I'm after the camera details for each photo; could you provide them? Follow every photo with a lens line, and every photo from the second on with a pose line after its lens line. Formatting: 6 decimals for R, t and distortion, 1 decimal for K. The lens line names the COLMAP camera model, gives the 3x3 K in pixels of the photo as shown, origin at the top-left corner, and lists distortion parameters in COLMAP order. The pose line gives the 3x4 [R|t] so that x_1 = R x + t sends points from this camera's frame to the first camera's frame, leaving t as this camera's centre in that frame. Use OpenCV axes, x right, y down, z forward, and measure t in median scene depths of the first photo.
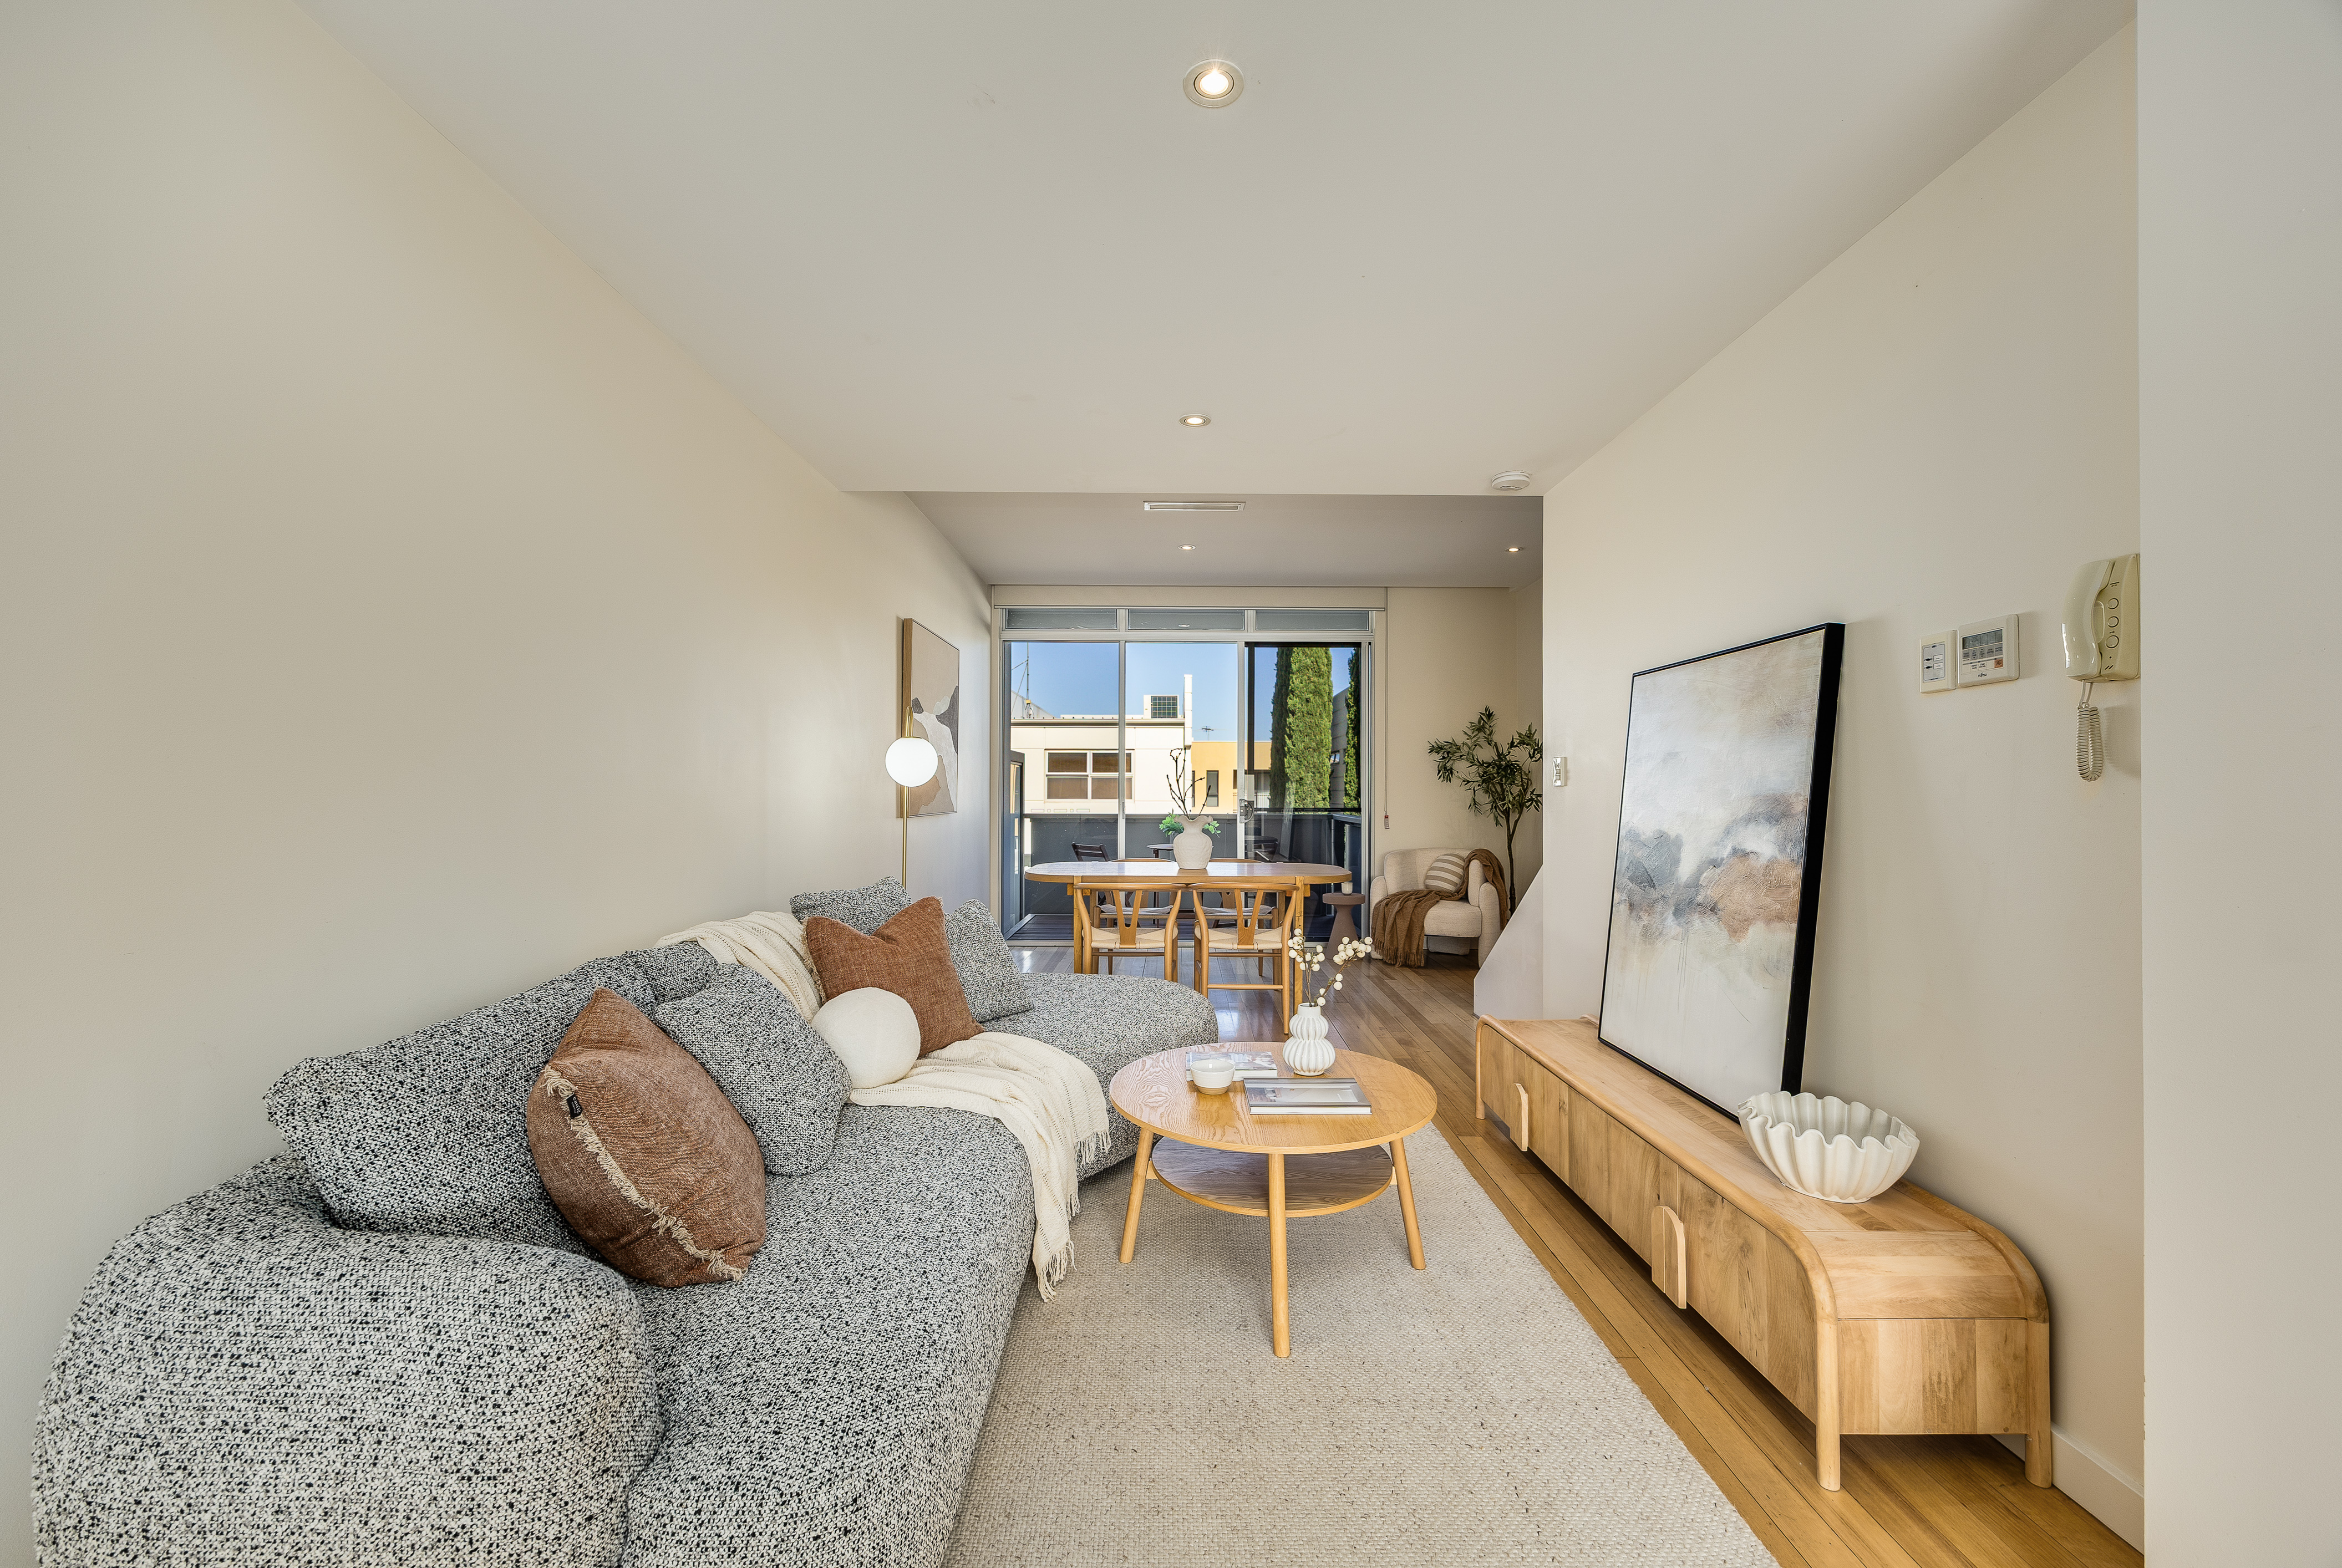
lens RADIAL K [[921.0, 0, 1171.0], [0, 921.0, 784.0], [0, 0, 1]] dist [-0.002082, -0.000390]
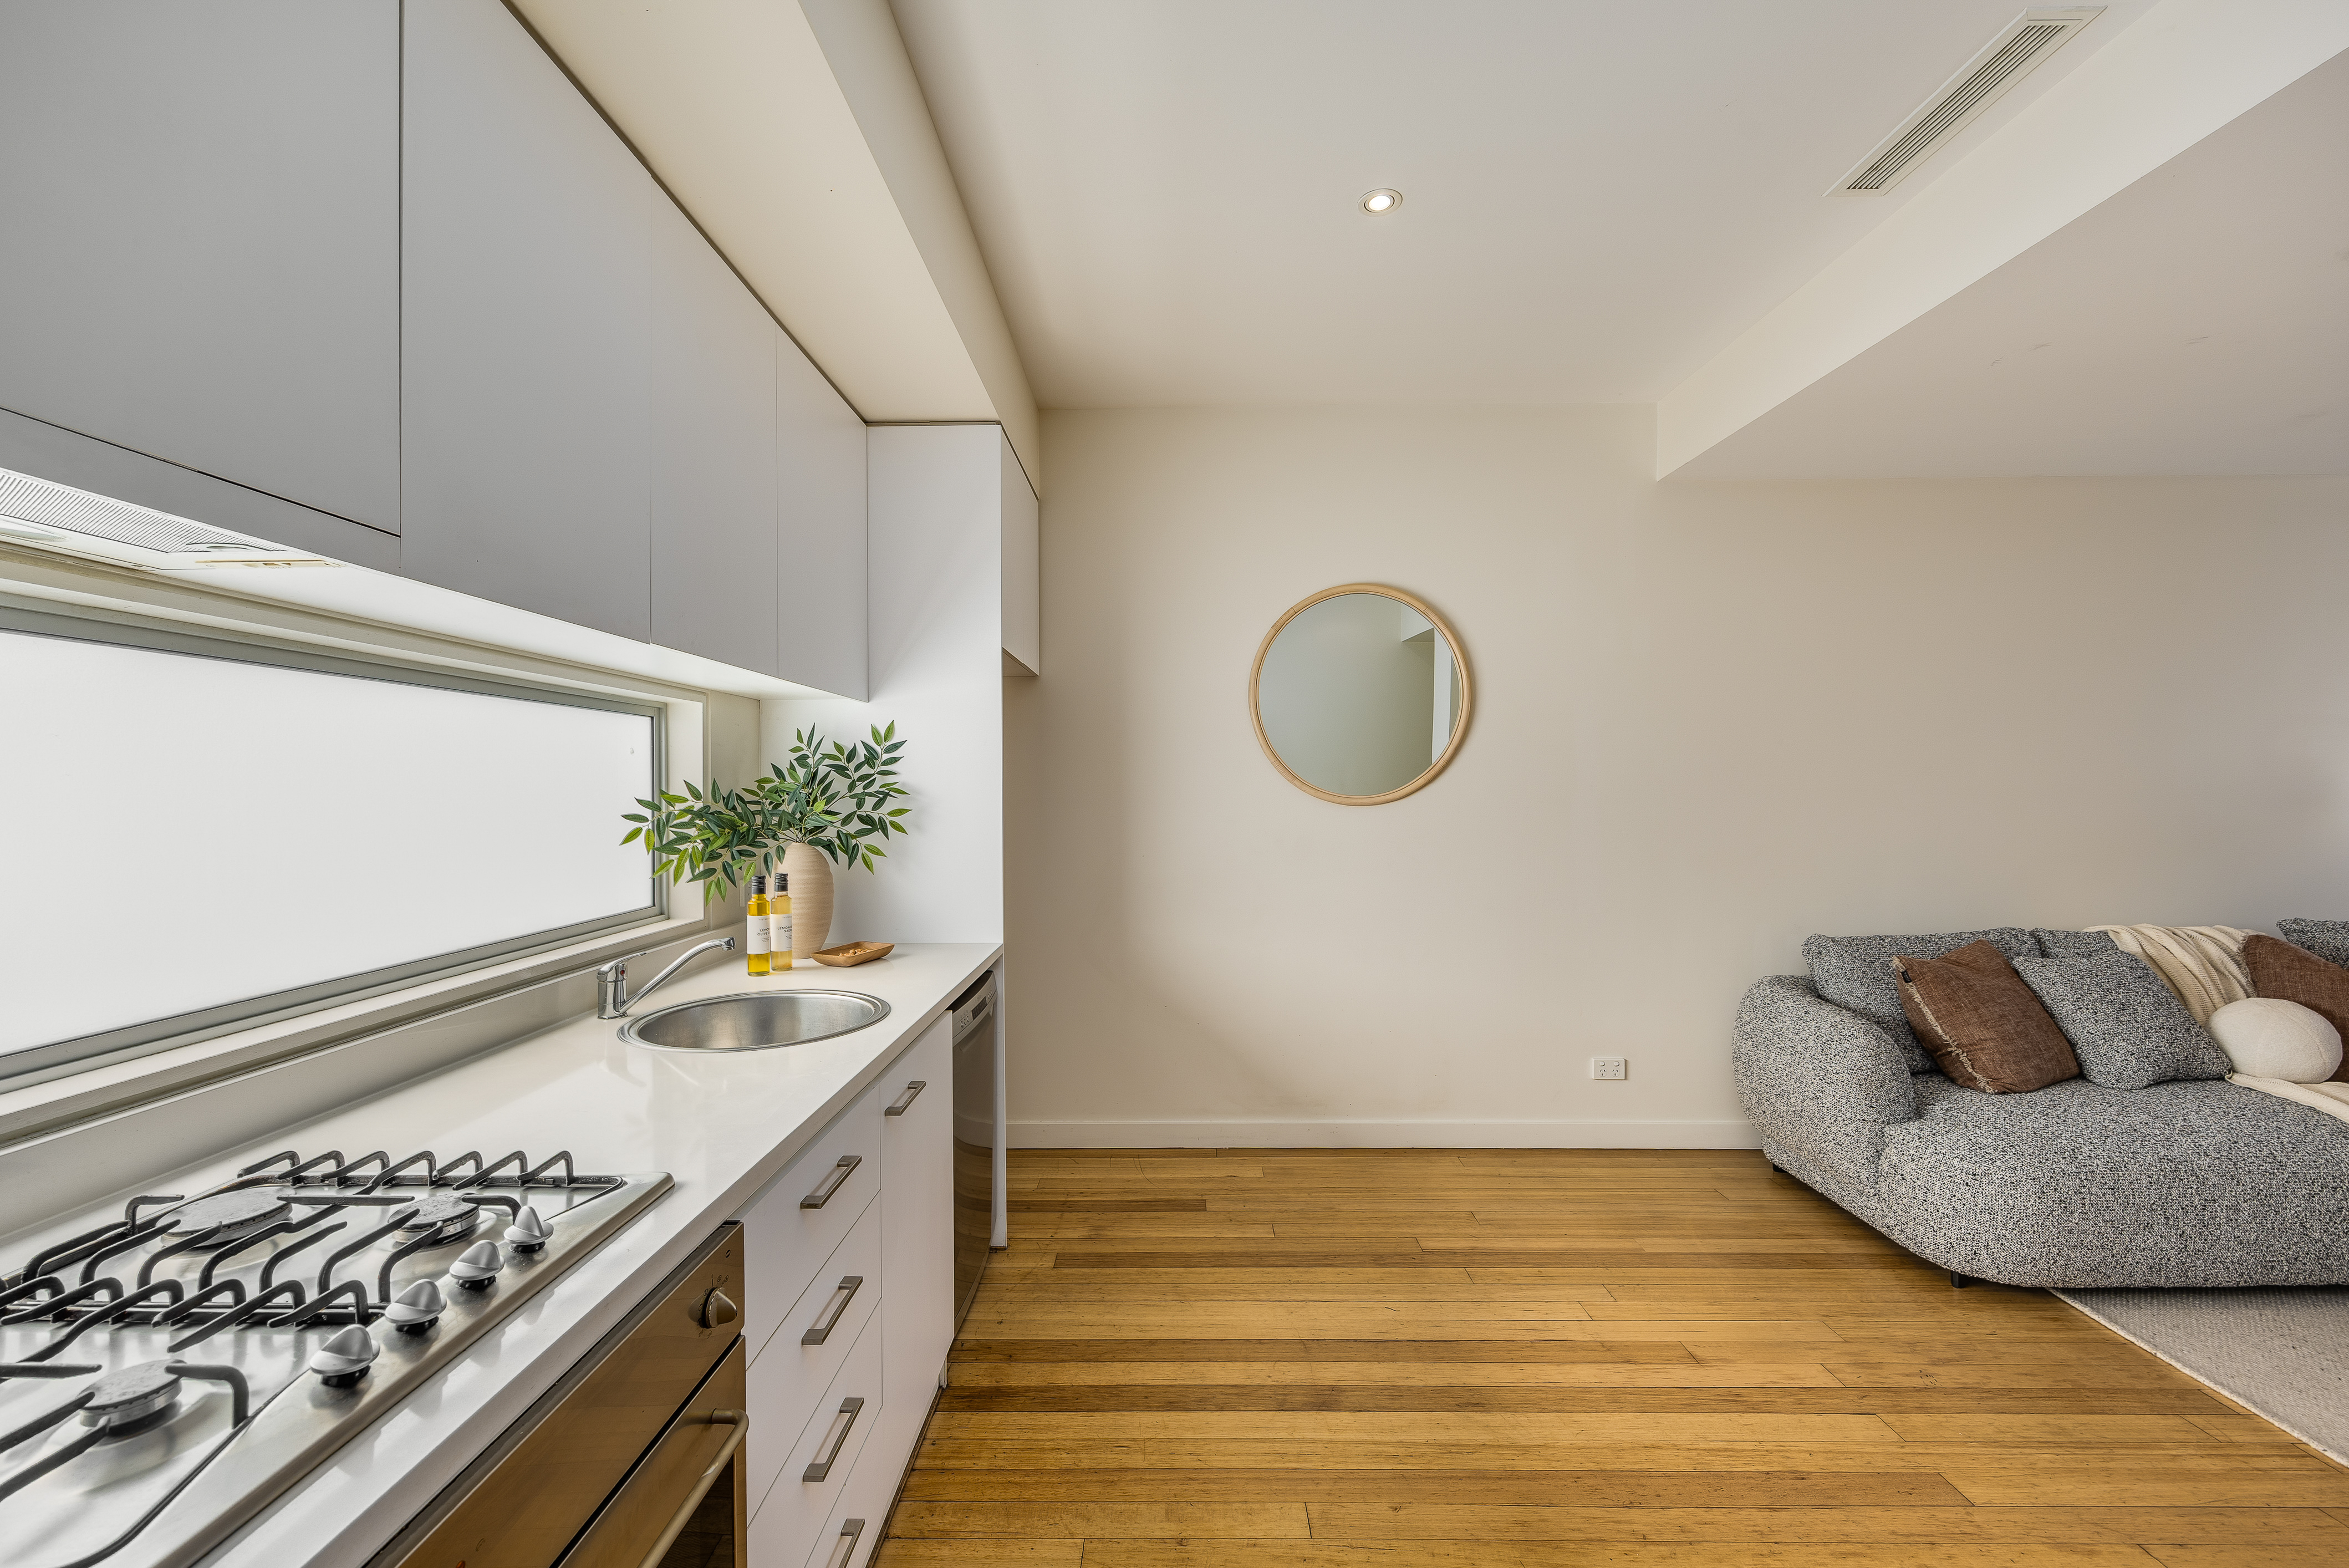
lens RADIAL K [[942.0, 0, 1174.5], [0, 942.0, 784.0], [0, 0, 1]] dist [-0.000384, 0.000018]
pose [[-0.003304, -0.007182, -0.999969, 1.643365], [0.009619, 0.999928, -0.007214, -0.106492], [0.999948, -0.009643, -0.003235, -0.735548]]
